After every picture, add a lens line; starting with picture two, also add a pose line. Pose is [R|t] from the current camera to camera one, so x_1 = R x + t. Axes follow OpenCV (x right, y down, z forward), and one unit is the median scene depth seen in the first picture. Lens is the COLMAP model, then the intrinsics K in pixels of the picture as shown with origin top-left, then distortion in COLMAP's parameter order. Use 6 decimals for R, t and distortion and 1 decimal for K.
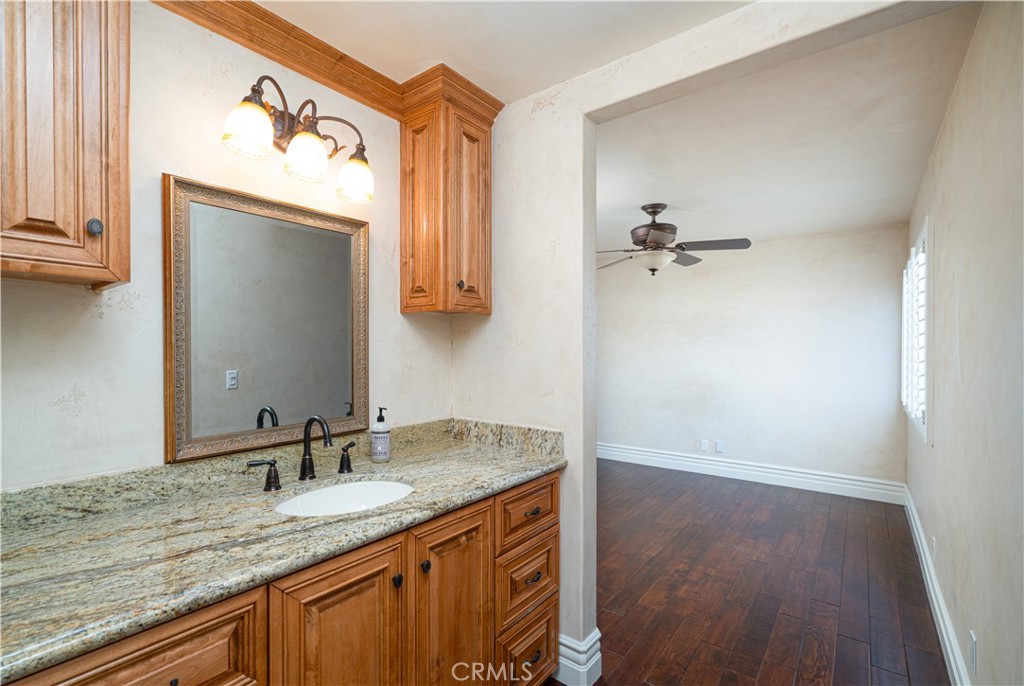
lens RADIAL K [[472.2, 0, 511.9], [0, 472.2, 348.4], [0, 0, 1]] dist [-0.000920, 0.000132]
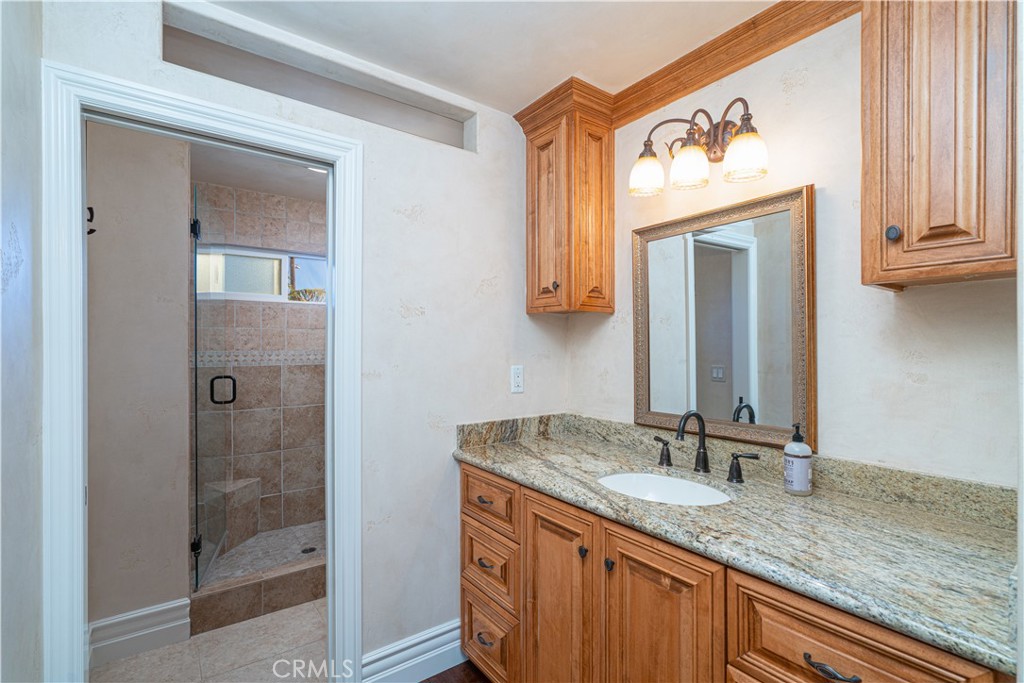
lens RADIAL K [[472.2, 0, 513.7], [0, 472.2, 344.8], [0, 0, 1]] dist [-0.000920, 0.000132]
pose [[-0.286592, -0.003807, -0.958045, 0.752009], [-0.000686, 0.999993, -0.003768, -0.000384], [0.958053, -0.000423, -0.286592, 0.980484]]
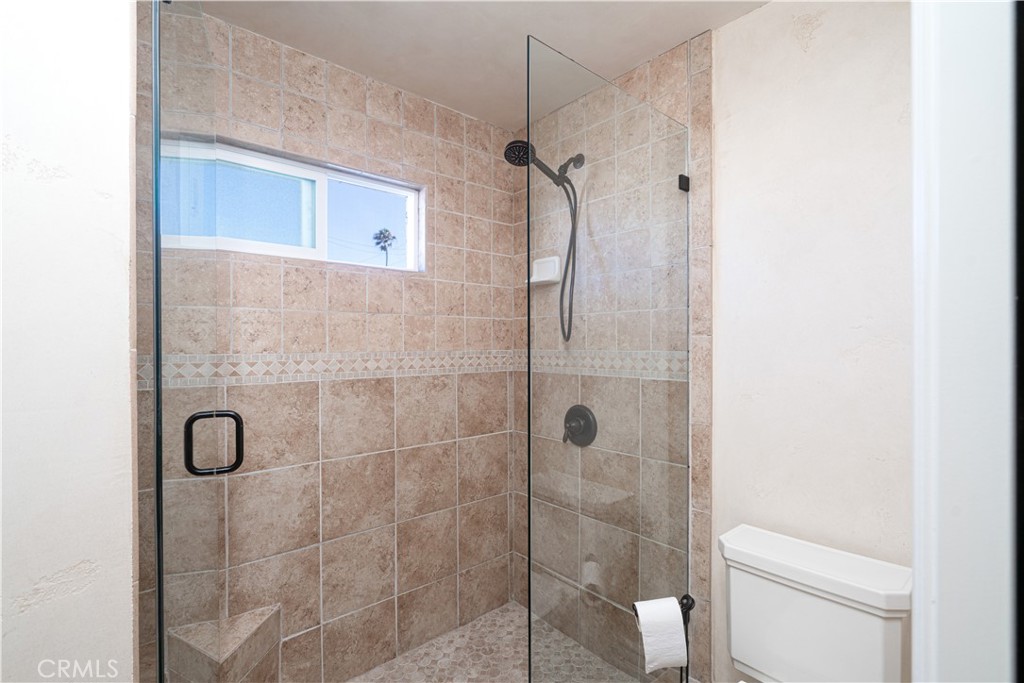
lens RADIAL K [[472.2, 0, 509.8], [0, 472.2, 344.5], [0, 0, 1]] dist [-0.000920, 0.000132]
pose [[-0.213181, 0.000116, -0.977013, 0.490748], [-0.000448, 1.000000, 0.000217, -0.001069], [0.977013, 0.000484, -0.213181, 0.652912]]
